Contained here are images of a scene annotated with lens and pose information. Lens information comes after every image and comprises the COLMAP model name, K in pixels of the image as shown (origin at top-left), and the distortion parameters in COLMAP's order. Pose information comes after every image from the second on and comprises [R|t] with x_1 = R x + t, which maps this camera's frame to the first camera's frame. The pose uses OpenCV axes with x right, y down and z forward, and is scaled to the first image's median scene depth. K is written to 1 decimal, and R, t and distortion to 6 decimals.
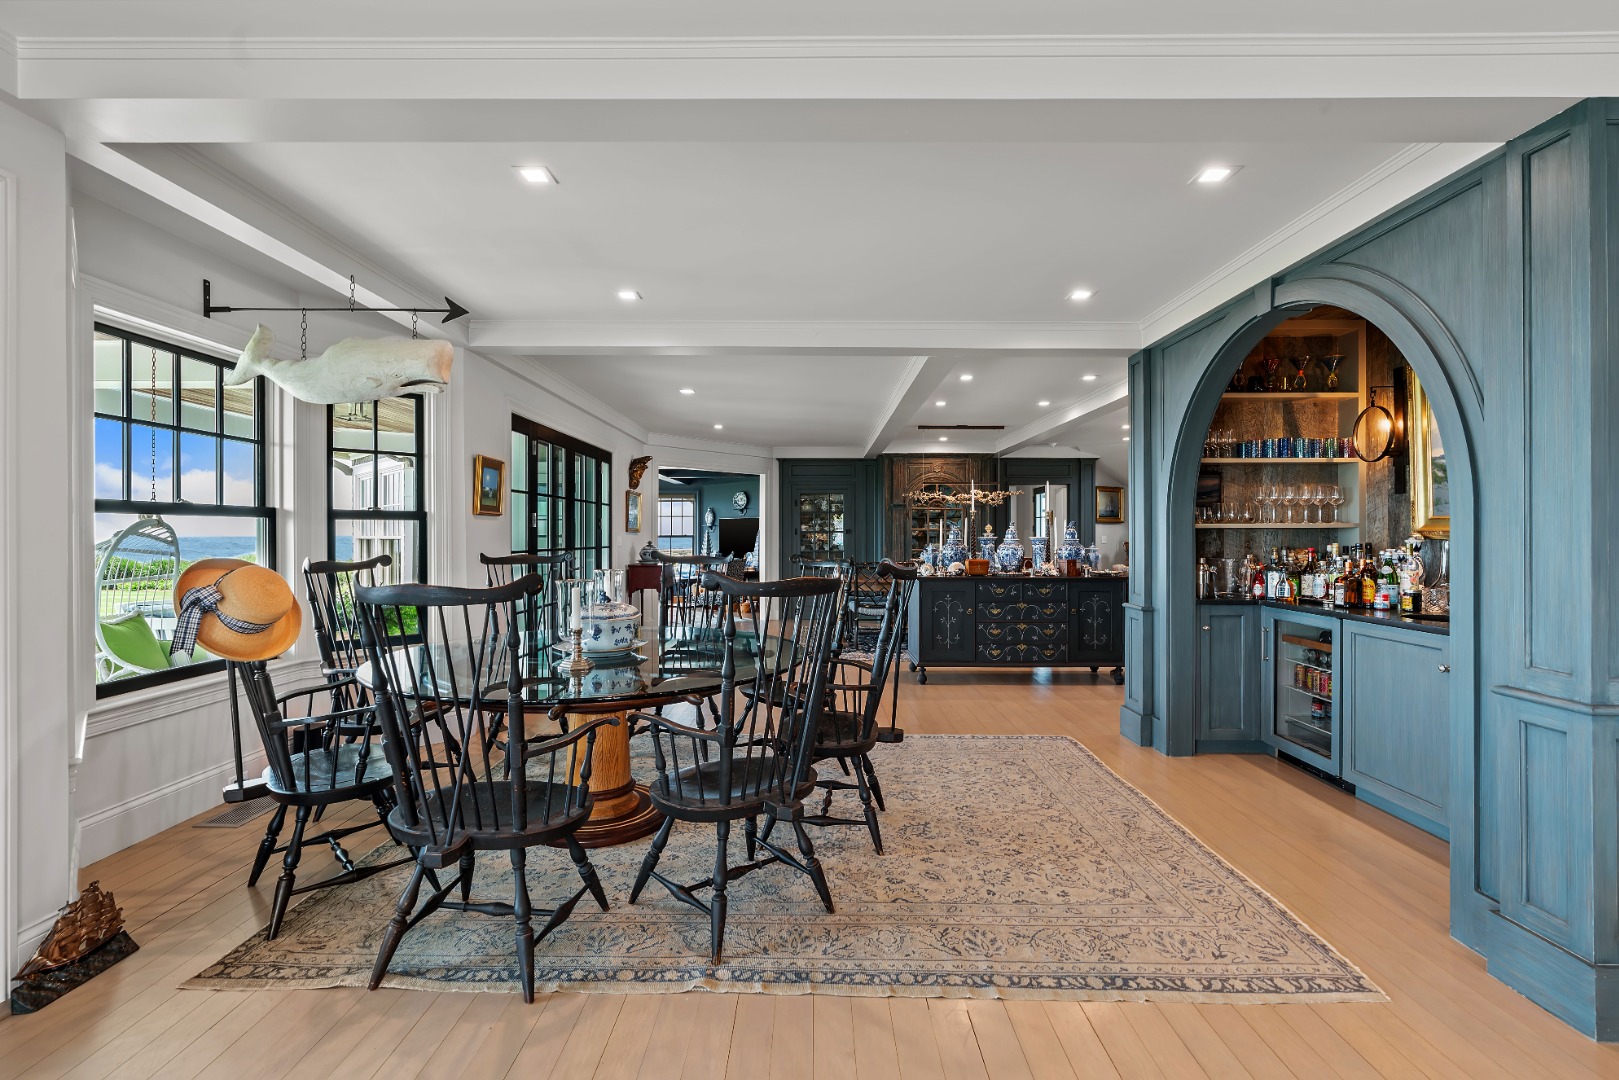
lens RADIAL K [[730.1, 0, 815.6], [0, 730.1, 531.1], [0, 0, 1]] dist [-0.017059, 0.006655]
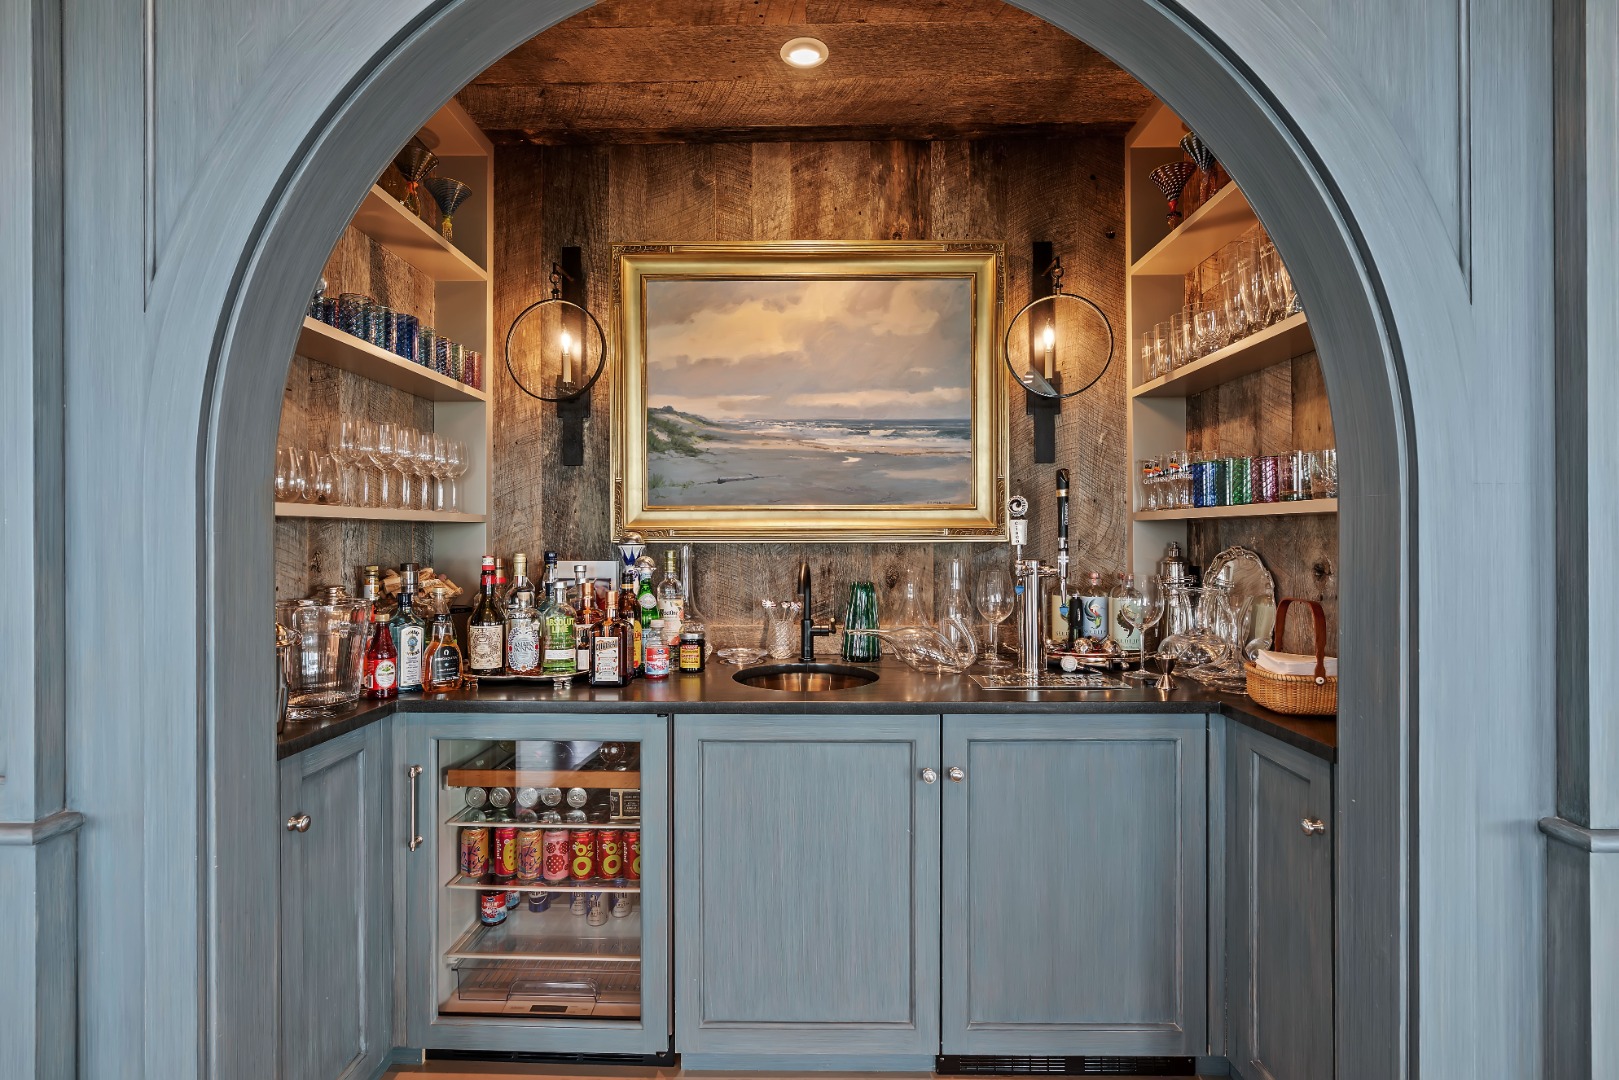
lens RADIAL K [[730.1, 0, 808.9], [0, 730.1, 539.0], [0, 0, 1]] dist [-0.017059, 0.006655]
pose [[0.001843, -0.000746, 0.999998, 0.217761], [-0.003971, 0.999992, 0.000753, 0.005654], [-0.999990, -0.003972, 0.001840, 0.778199]]
